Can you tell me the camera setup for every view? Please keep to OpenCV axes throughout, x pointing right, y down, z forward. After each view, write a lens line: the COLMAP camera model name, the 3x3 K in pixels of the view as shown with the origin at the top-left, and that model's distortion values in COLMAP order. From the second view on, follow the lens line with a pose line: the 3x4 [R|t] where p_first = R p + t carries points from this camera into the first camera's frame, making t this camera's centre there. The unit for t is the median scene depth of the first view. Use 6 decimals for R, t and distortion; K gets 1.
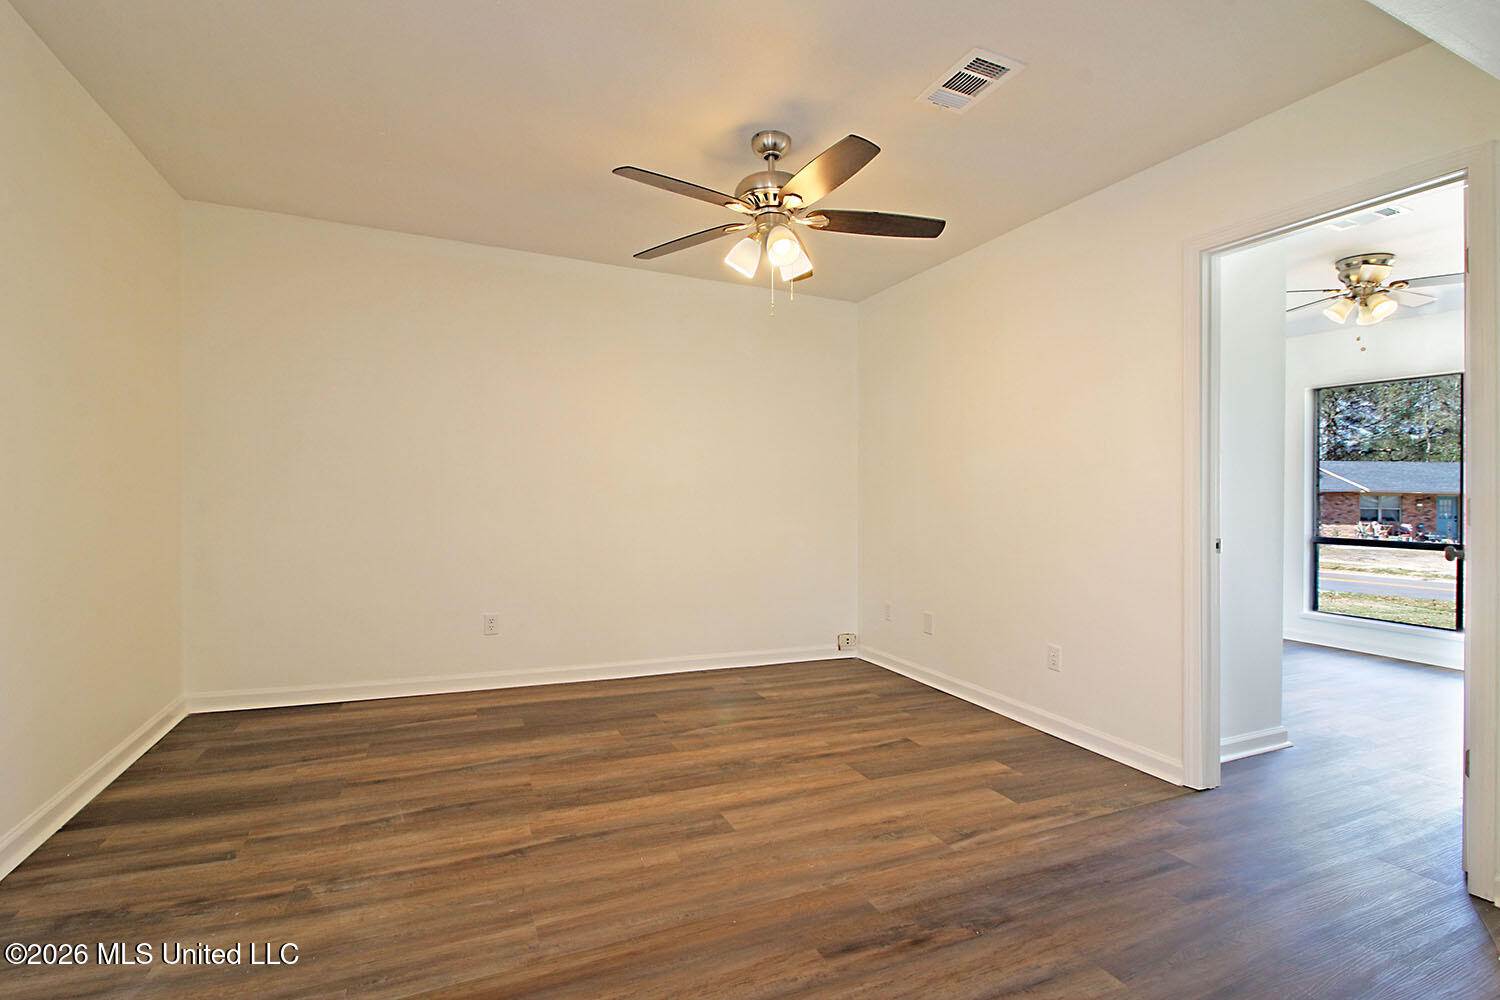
lens RADIAL K [[695.4, 0, 757.7], [0, 695.4, 497.6], [0, 0, 1]] dist [-0.031160, -0.000672]
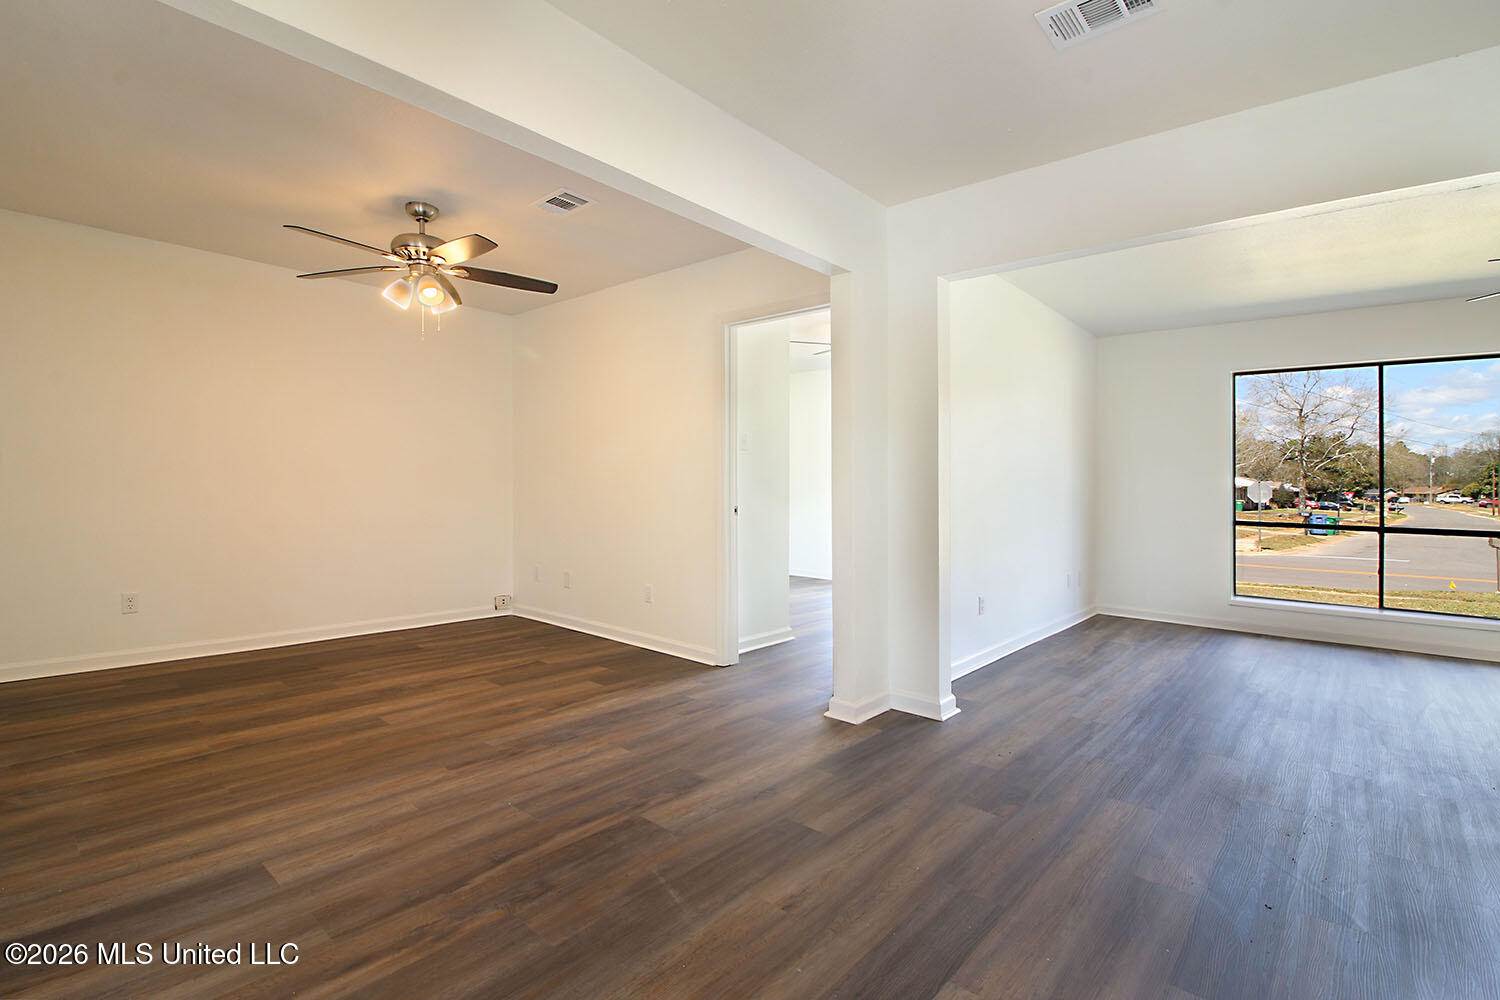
lens RADIAL K [[700.7, 0, 749.1], [0, 700.7, 478.1], [0, 0, 1]] dist [0.001295, -0.013962]
pose [[0.910748, 0.000215, 0.412962, 0.037793], [-0.000280, 1.000000, 0.000098, -0.001746], [-0.412962, -0.000205, 0.910748, -0.489652]]
